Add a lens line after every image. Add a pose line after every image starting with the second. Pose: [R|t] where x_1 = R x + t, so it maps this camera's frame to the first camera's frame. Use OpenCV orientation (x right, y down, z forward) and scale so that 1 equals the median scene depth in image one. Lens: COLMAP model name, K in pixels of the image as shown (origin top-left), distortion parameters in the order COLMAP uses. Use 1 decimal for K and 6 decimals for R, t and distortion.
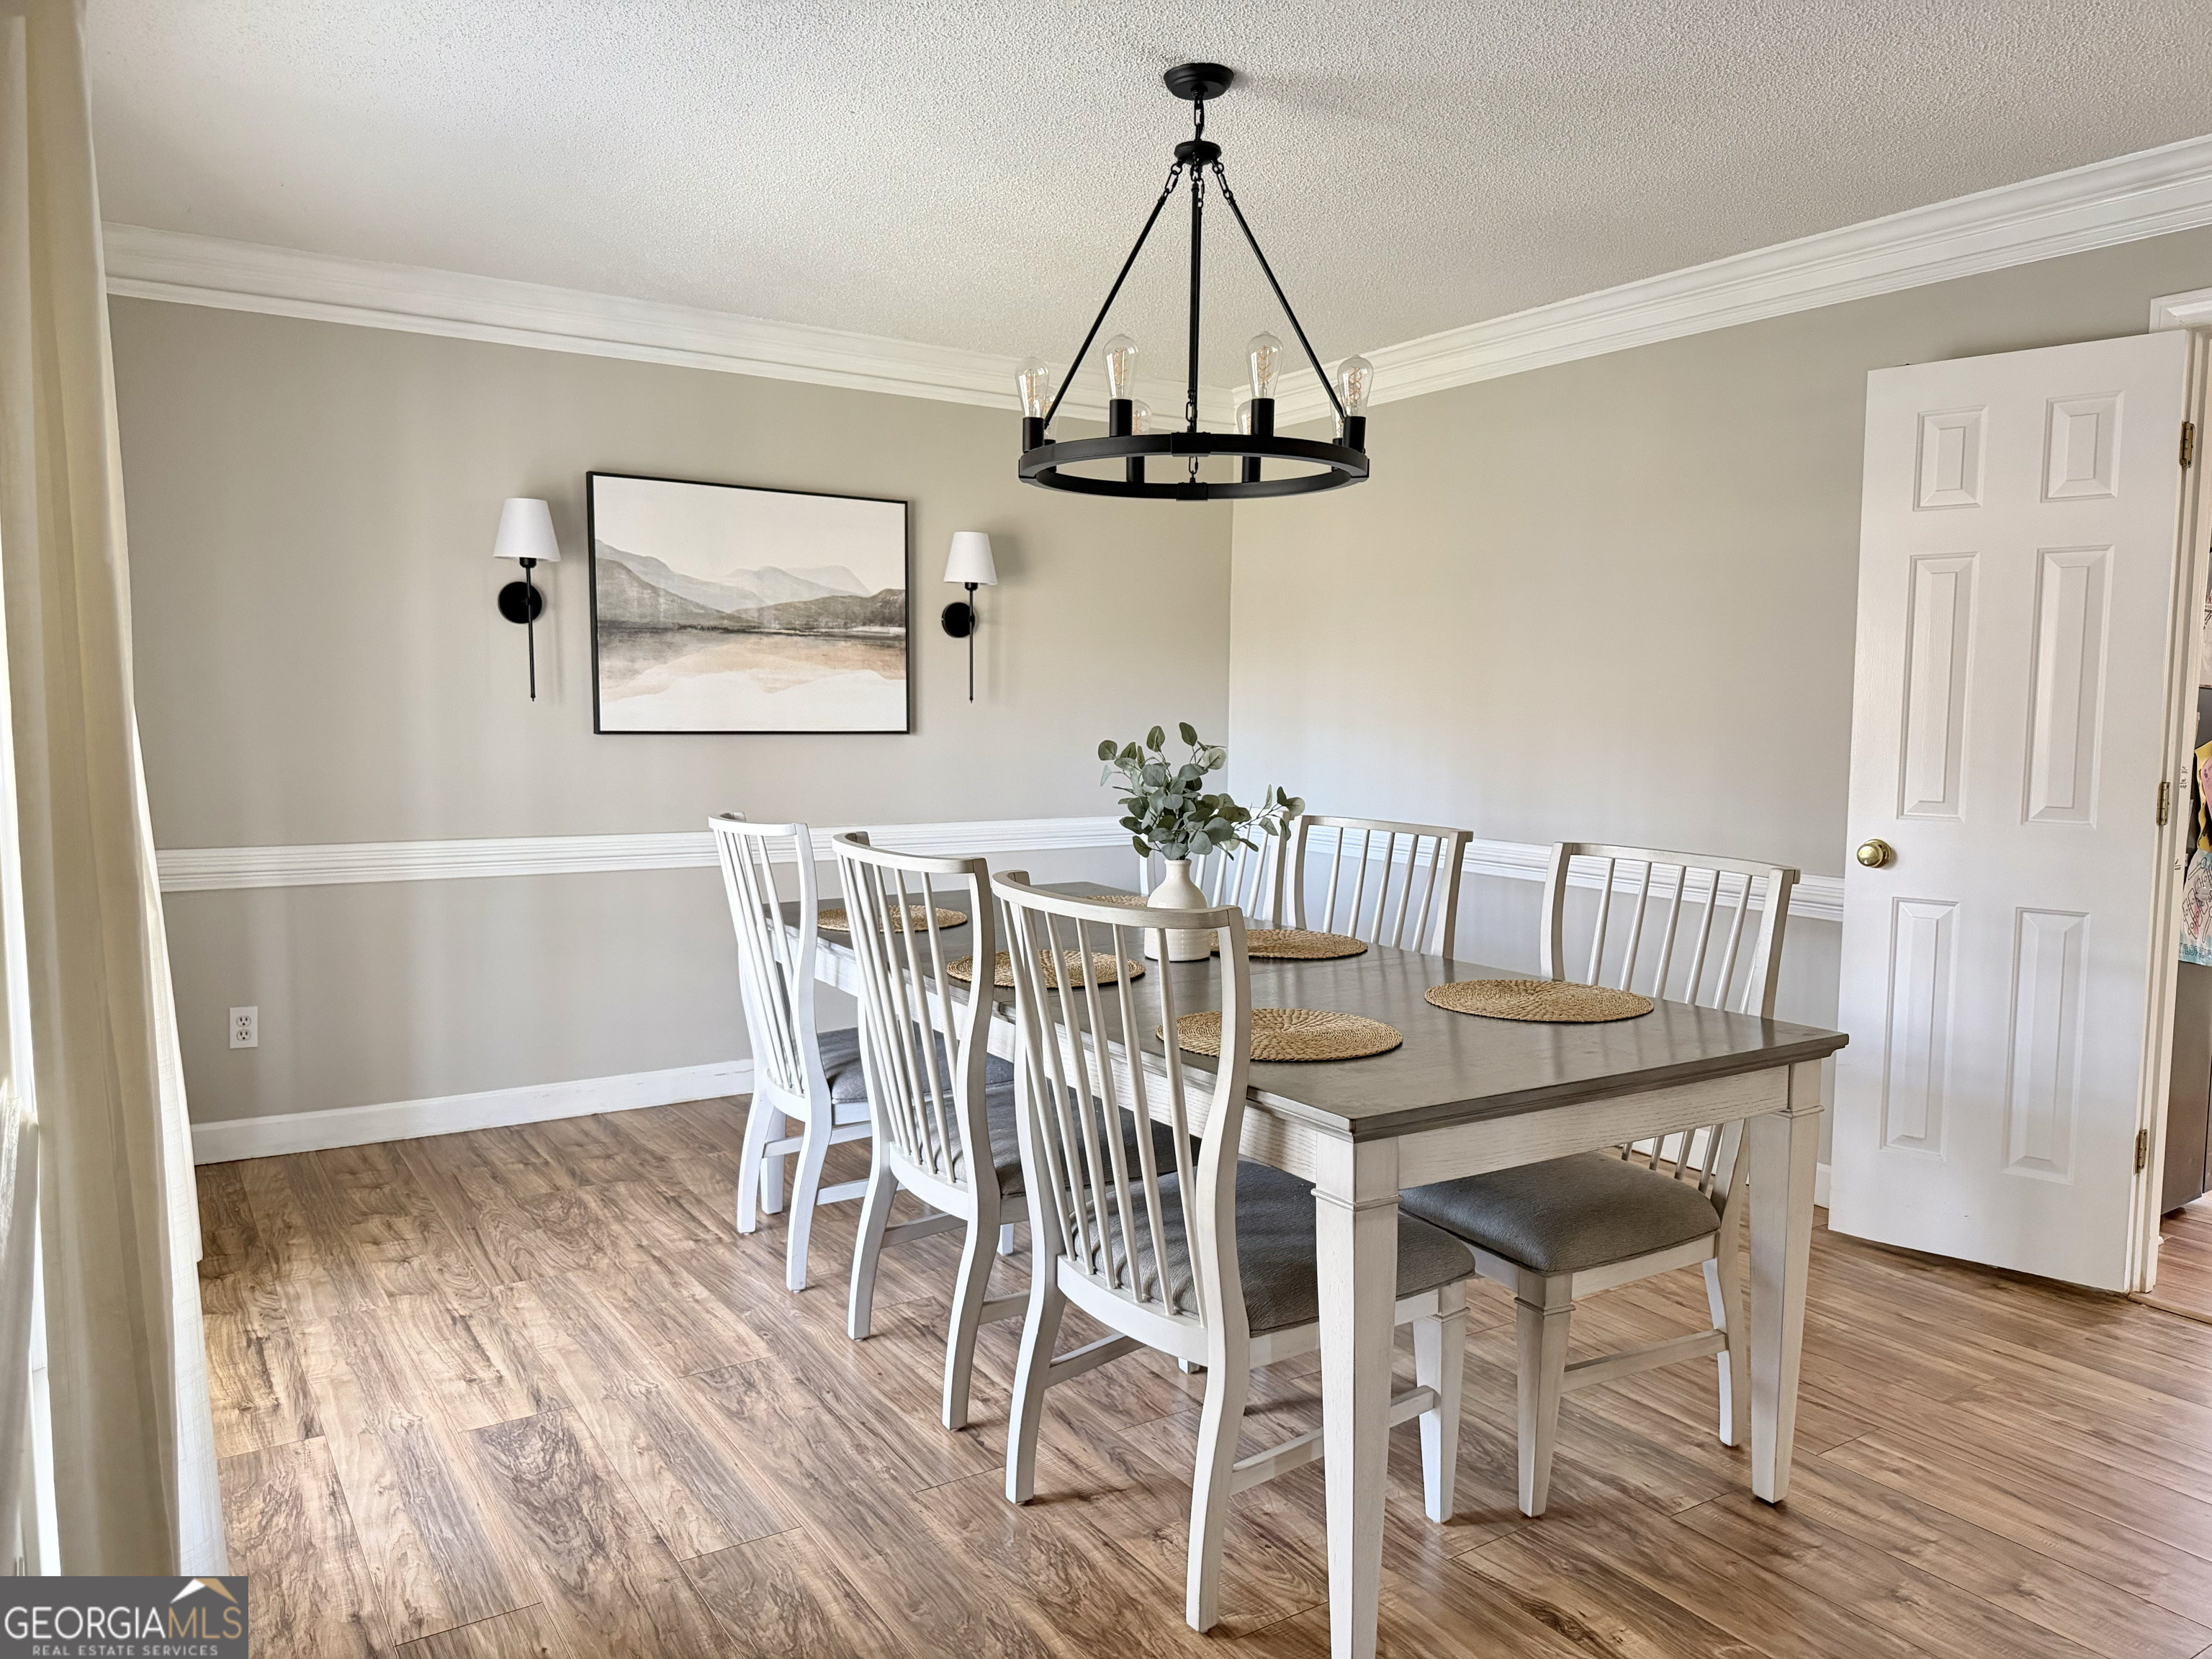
lens RADIAL K [[1559.3, 0, 1094.8], [0, 1559.3, 841.3], [0, 0, 1]] dist [0.057513, -0.073236]
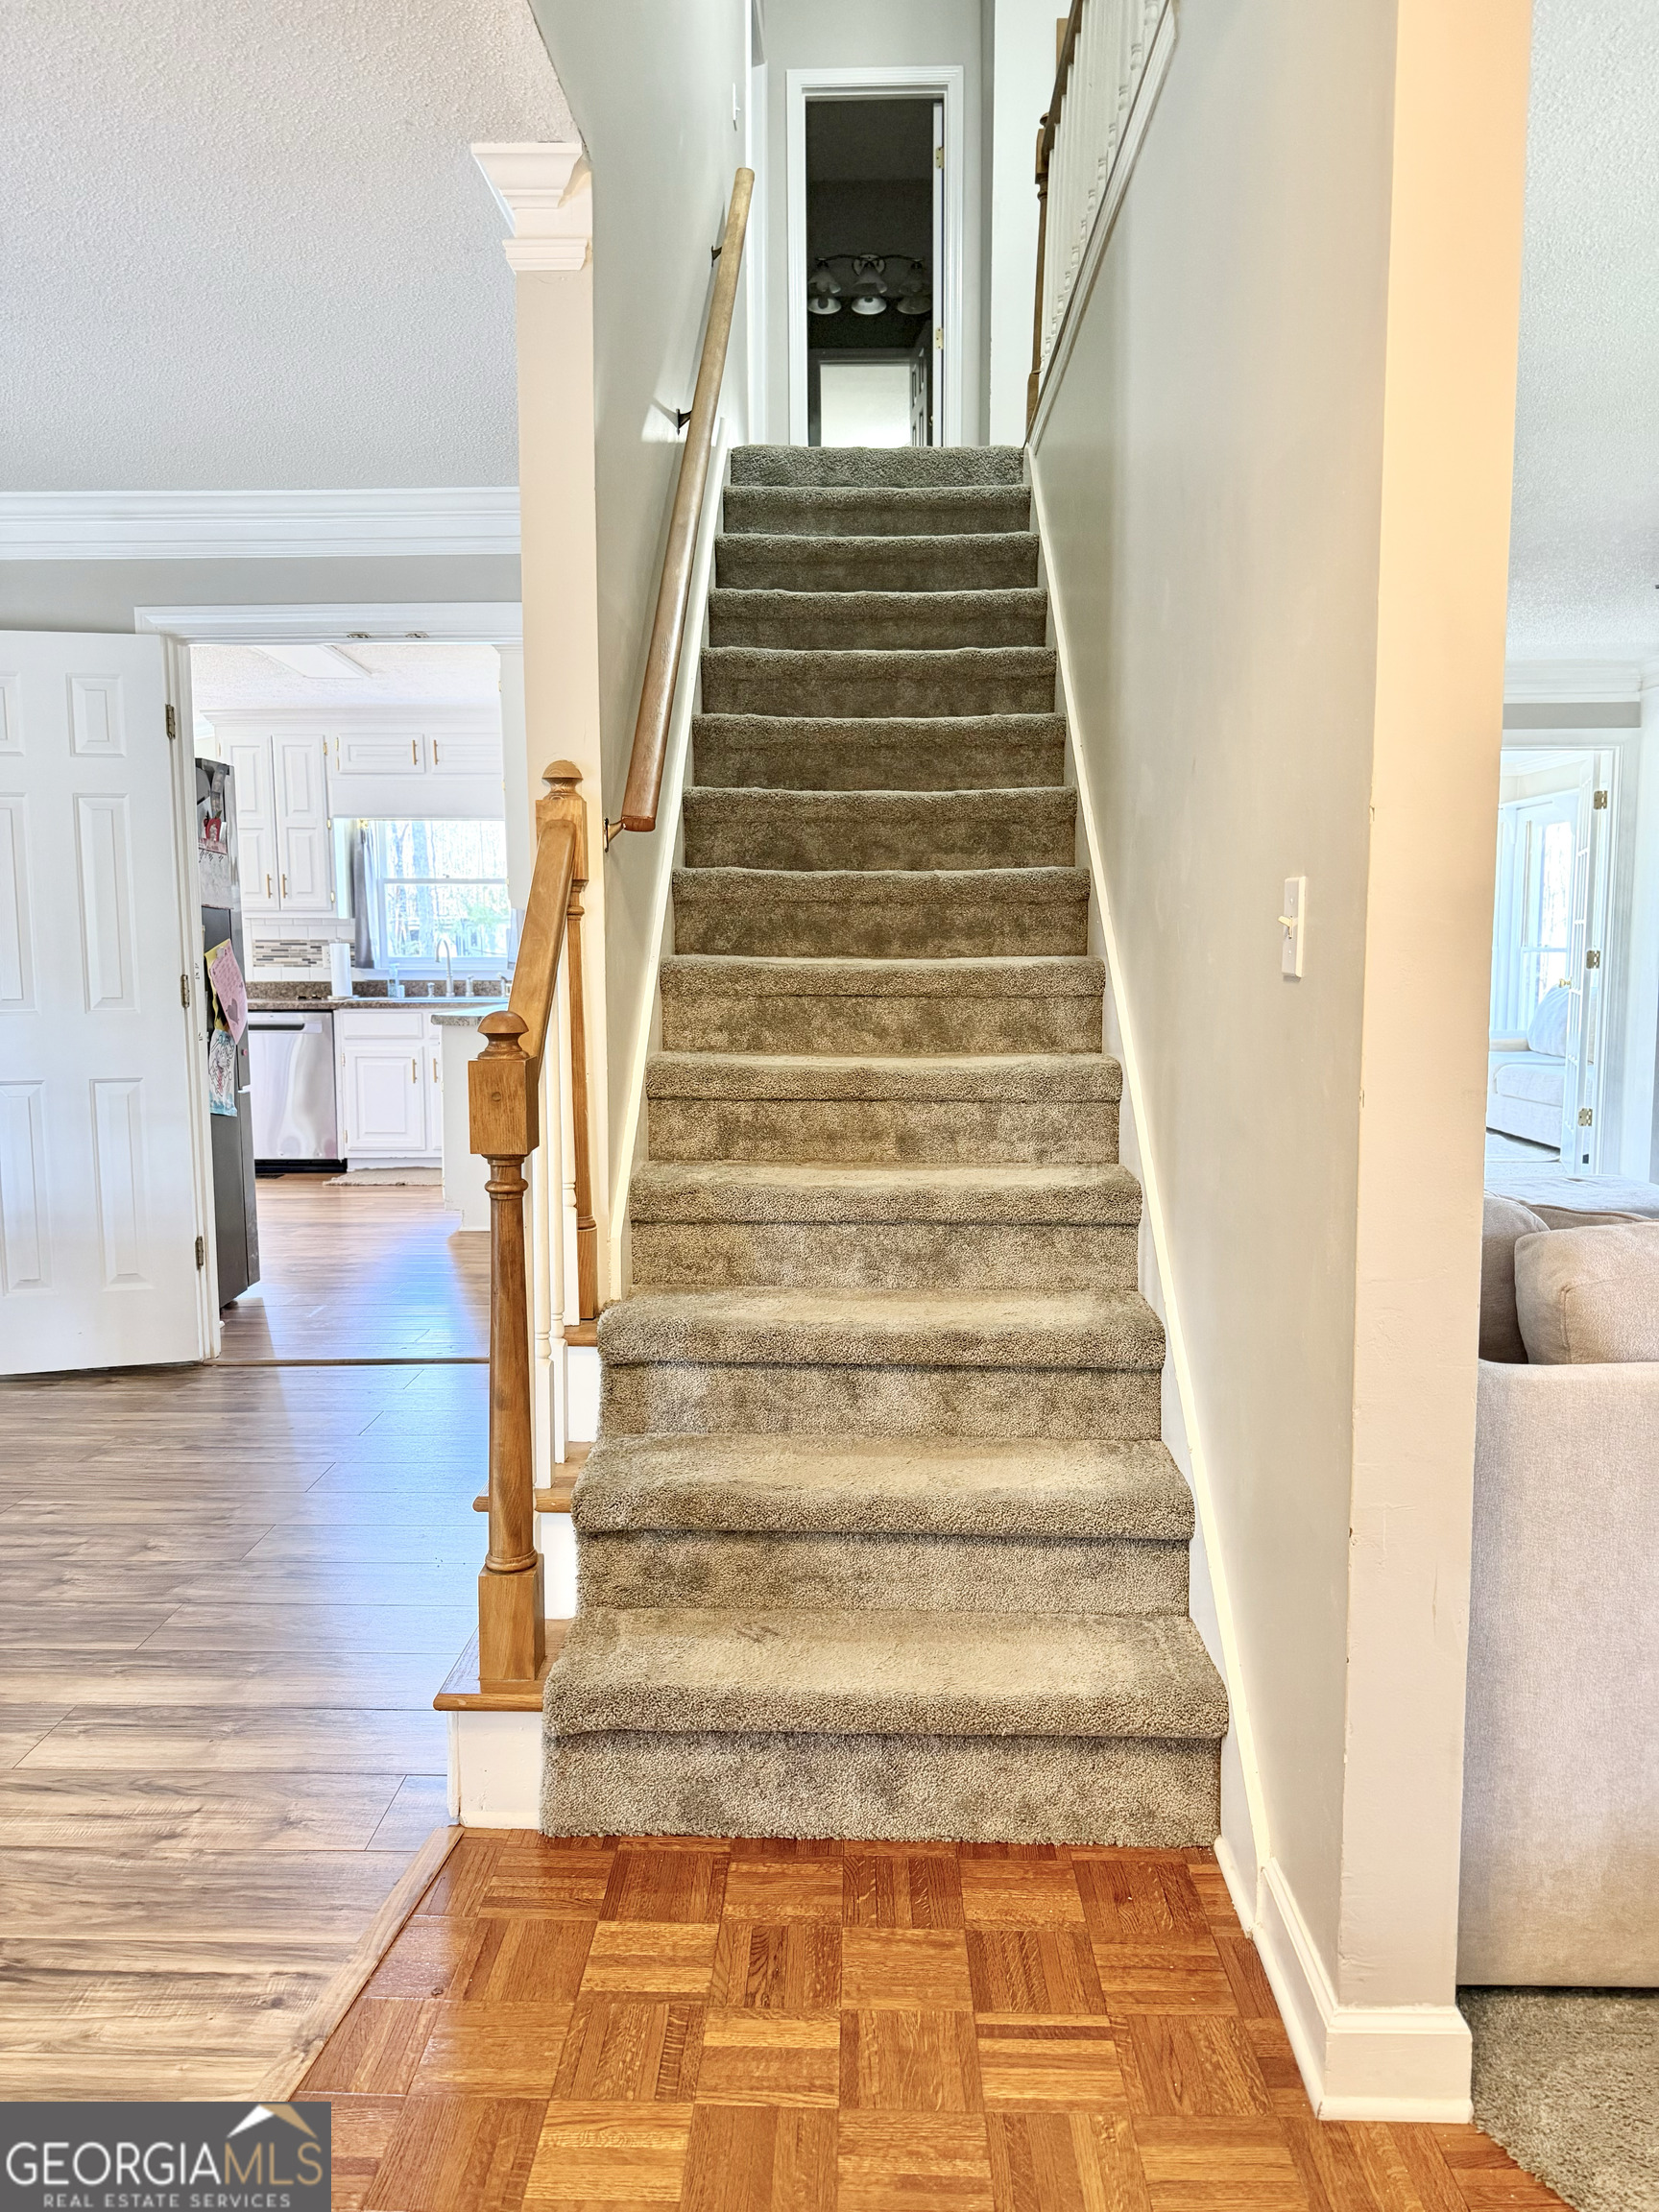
lens RADIAL K [[1559.3, 0, 815.1], [0, 1559.3, 1096.3], [0, 0, 1]] dist [0.057513, -0.073236]
pose [[0.566655, -0.100575, 0.817794, -0.120318], [0.087522, 0.994254, 0.061632, 0.029172], [-0.819293, 0.036651, 0.572202, -0.201293]]
